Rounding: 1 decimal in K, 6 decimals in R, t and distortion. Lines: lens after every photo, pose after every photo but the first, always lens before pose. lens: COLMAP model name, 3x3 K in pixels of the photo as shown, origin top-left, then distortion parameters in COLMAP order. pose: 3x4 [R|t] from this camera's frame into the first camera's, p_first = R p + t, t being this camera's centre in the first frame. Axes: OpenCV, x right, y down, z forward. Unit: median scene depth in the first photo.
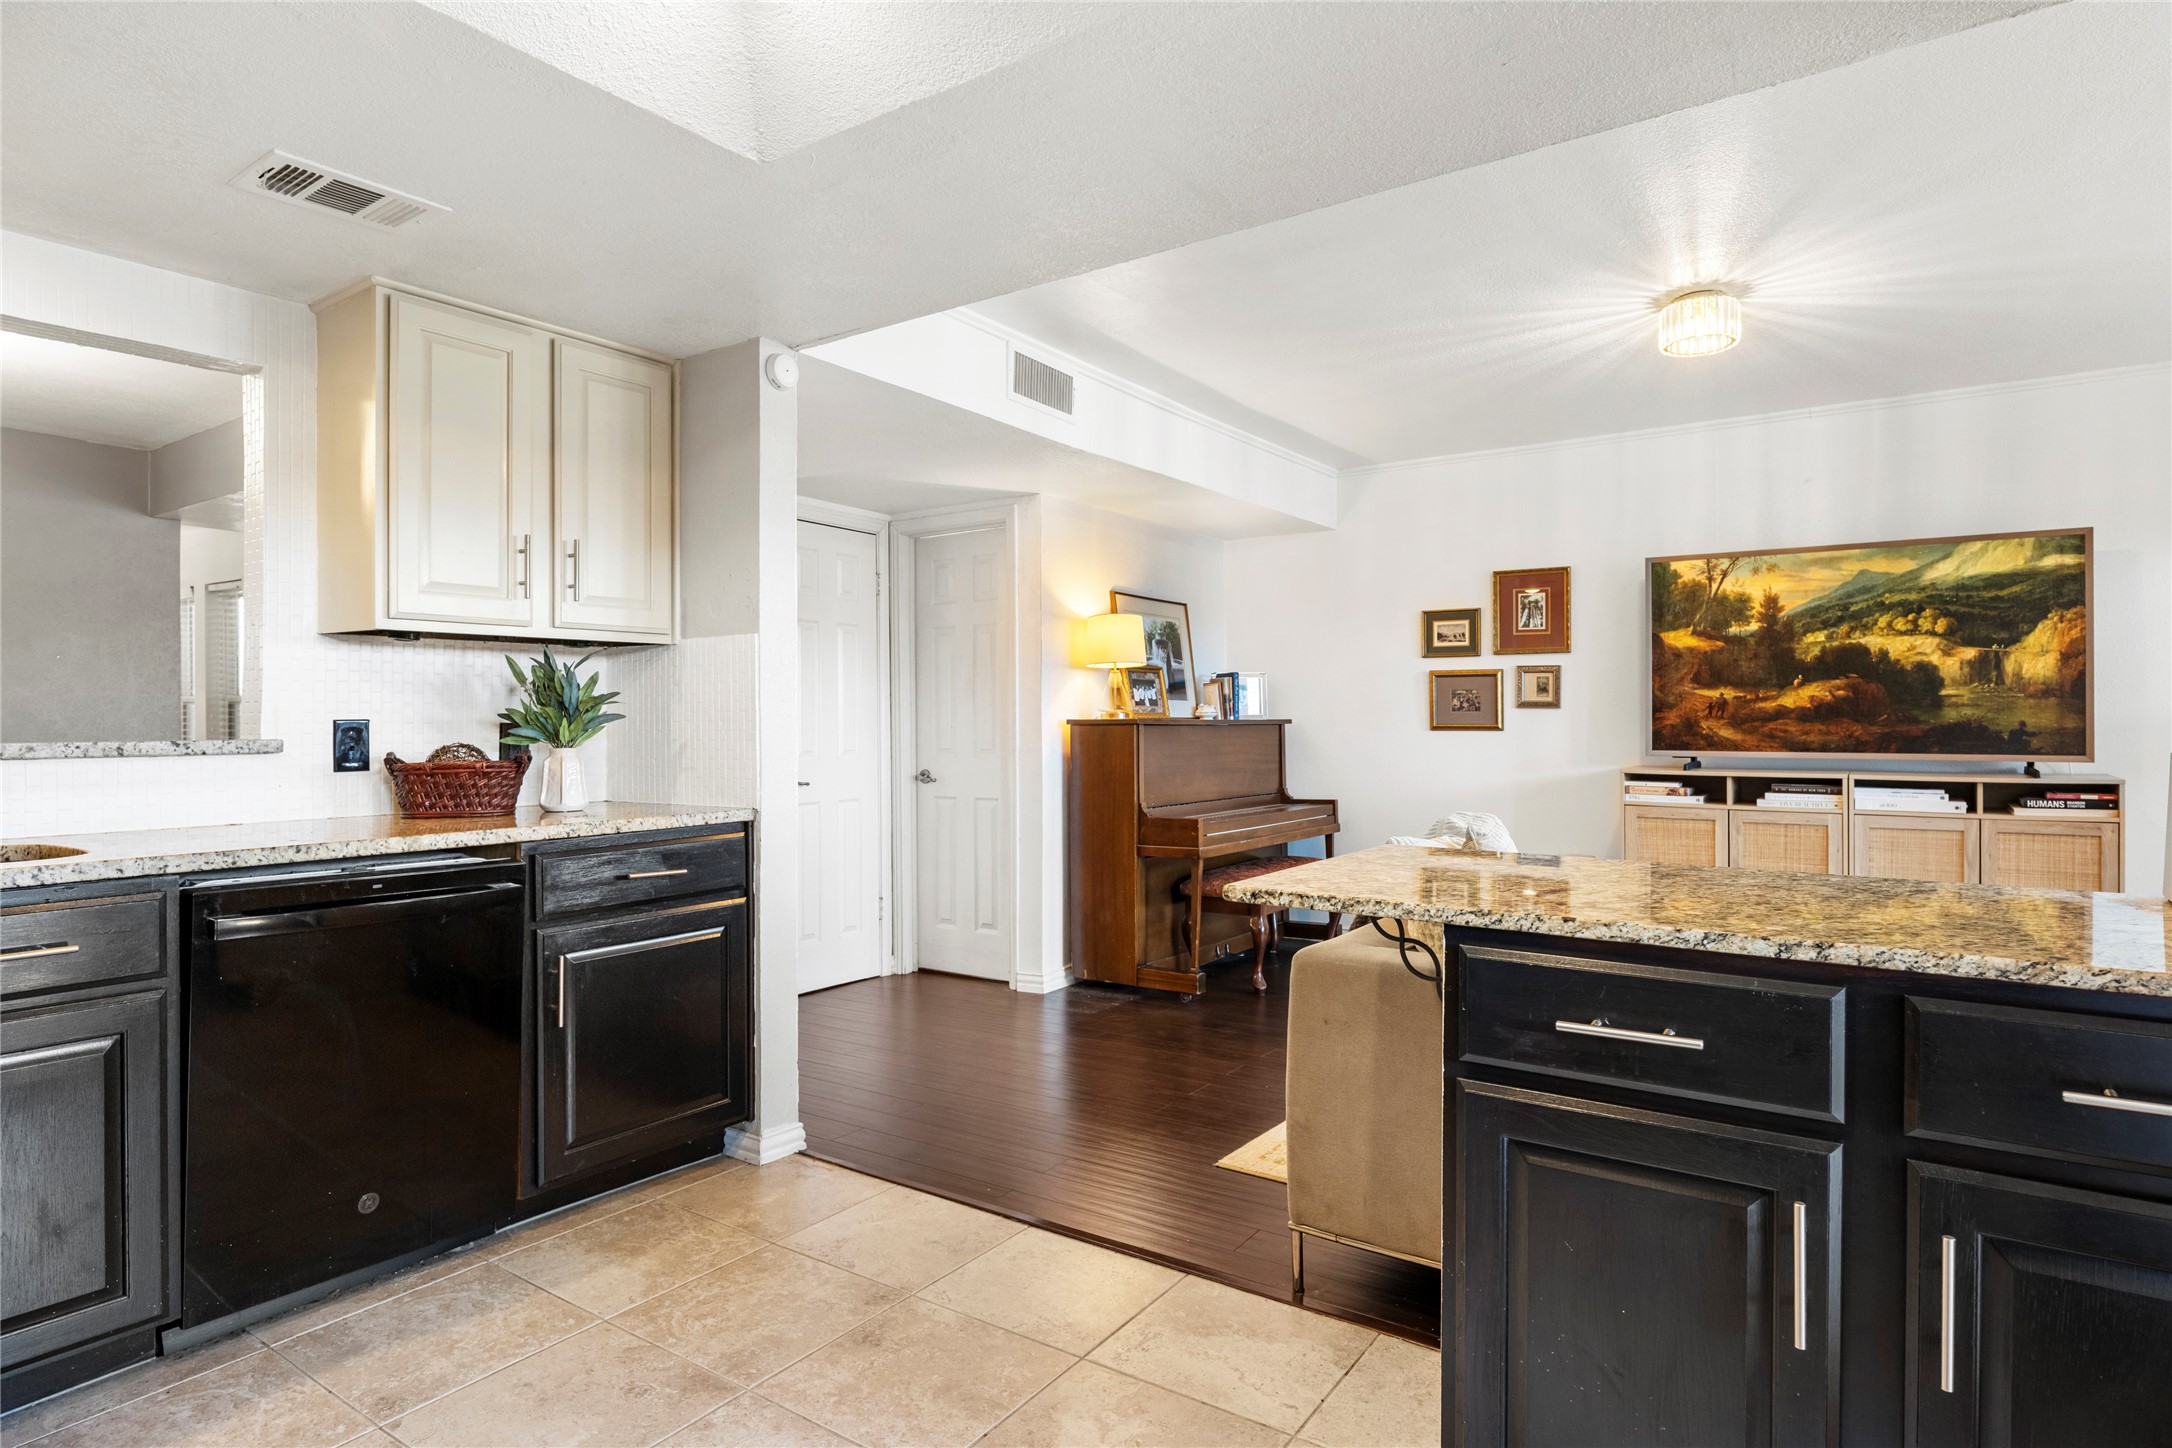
lens RADIAL K [[1180.7, 0, 1080.4], [0, 1180.7, 715.9], [0, 0, 1]] dist [-0.004210, -0.005897]
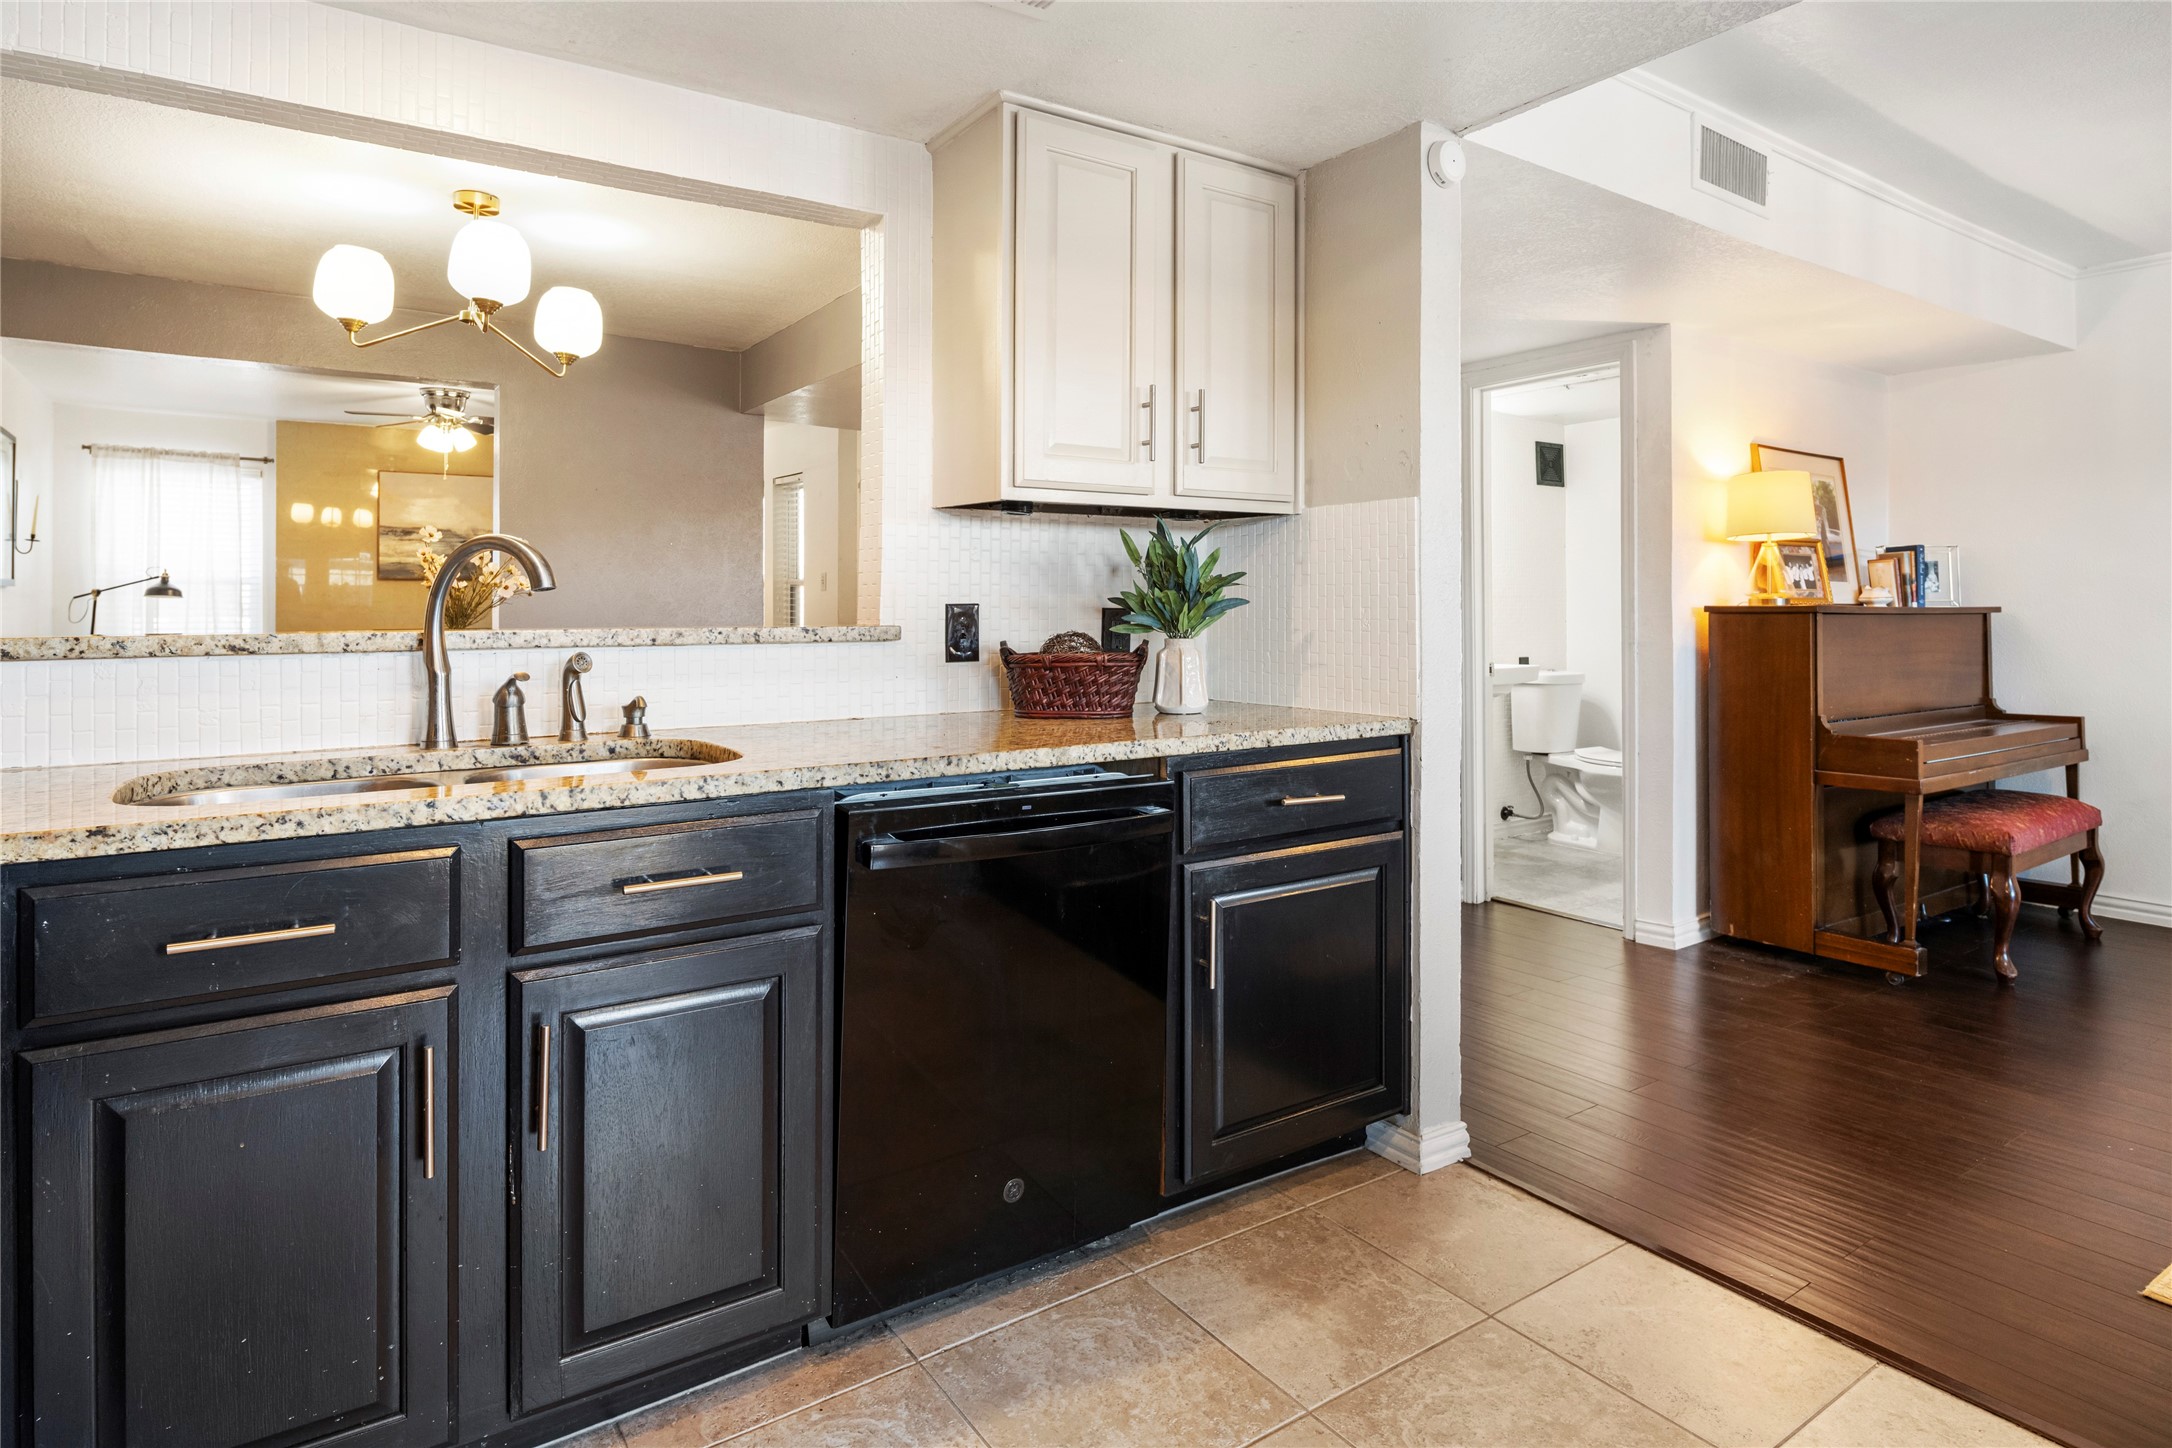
lens RADIAL K [[1180.7, 0, 1073.6], [0, 1180.7, 592.1], [0, 0, 1]] dist [-0.004210, -0.005897]
pose [[0.931220, 0.001296, -0.364456, -0.158580], [-0.003380, 0.999981, -0.005082, -0.001110], [0.364442, 0.005965, 0.931207, 0.144875]]
